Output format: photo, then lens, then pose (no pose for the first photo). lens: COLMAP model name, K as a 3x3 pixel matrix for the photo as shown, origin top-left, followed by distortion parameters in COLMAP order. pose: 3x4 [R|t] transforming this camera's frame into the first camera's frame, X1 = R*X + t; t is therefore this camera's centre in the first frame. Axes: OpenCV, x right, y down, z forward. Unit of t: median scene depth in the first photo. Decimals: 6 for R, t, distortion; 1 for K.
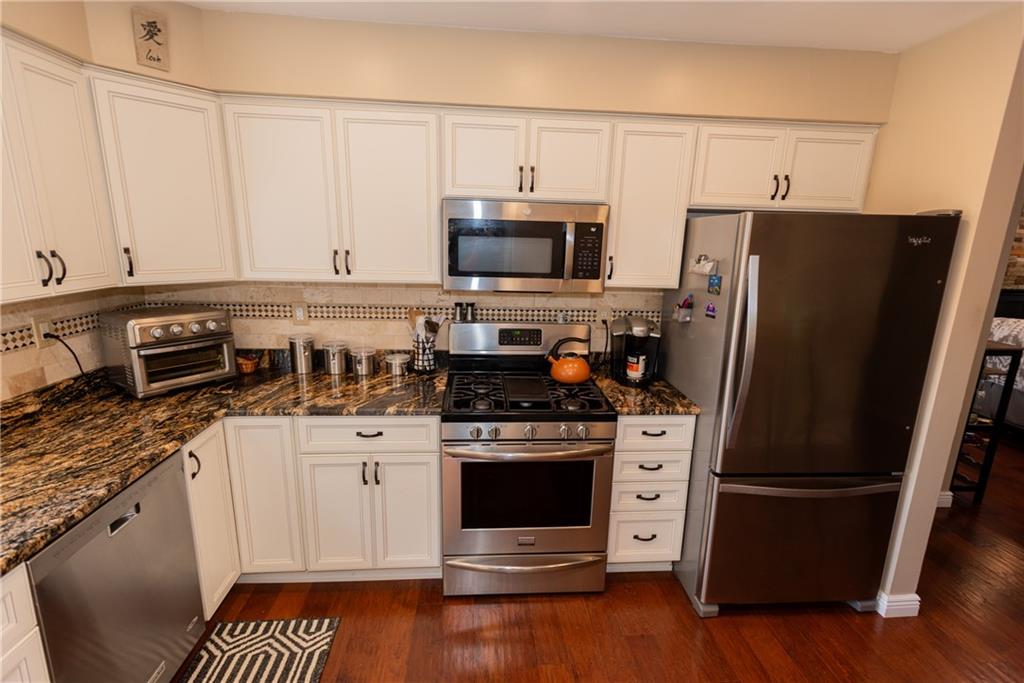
lens RADIAL K [[479.8, 0, 515.3], [0, 479.8, 343.3], [0, 0, 1]] dist [0.024654, -0.008446]
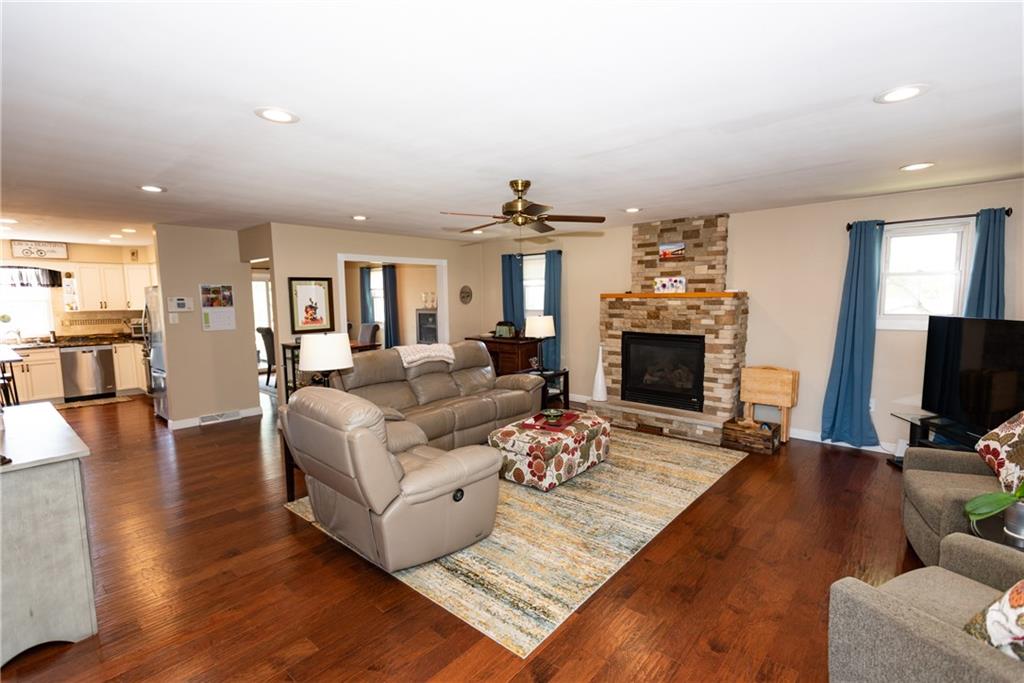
lens RADIAL K [[479.8, 0, 515.3], [0, 479.8, 343.3], [0, 0, 1]] dist [0.024654, -0.008446]
pose [[0.694576, 0.035699, -0.718533, 4.096795], [-0.130696, 0.988410, -0.077230, 0.050084], [0.707448, 0.147551, 0.691191, 0.425143]]
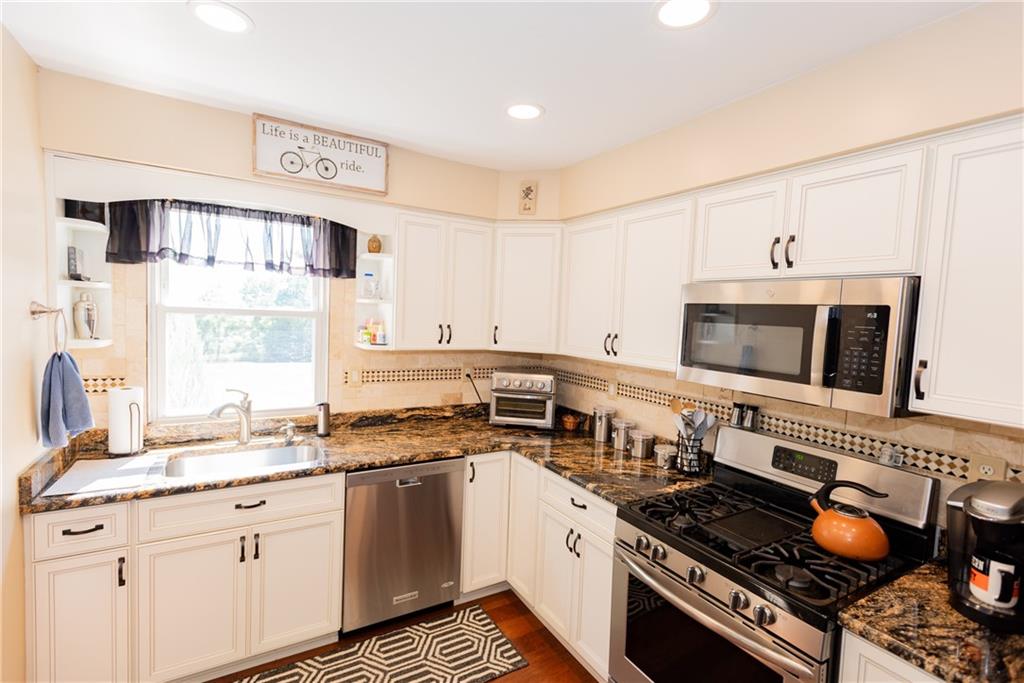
lens RADIAL K [[479.8, 0, 515.3], [0, 479.8, 343.3], [0, 0, 1]] dist [0.024654, -0.008446]
pose [[0.447592, 0.051158, -0.892774, 0.534412], [-0.230024, 0.971355, -0.059662, -0.054818], [0.864147, 0.232063, 0.446538, 0.318040]]
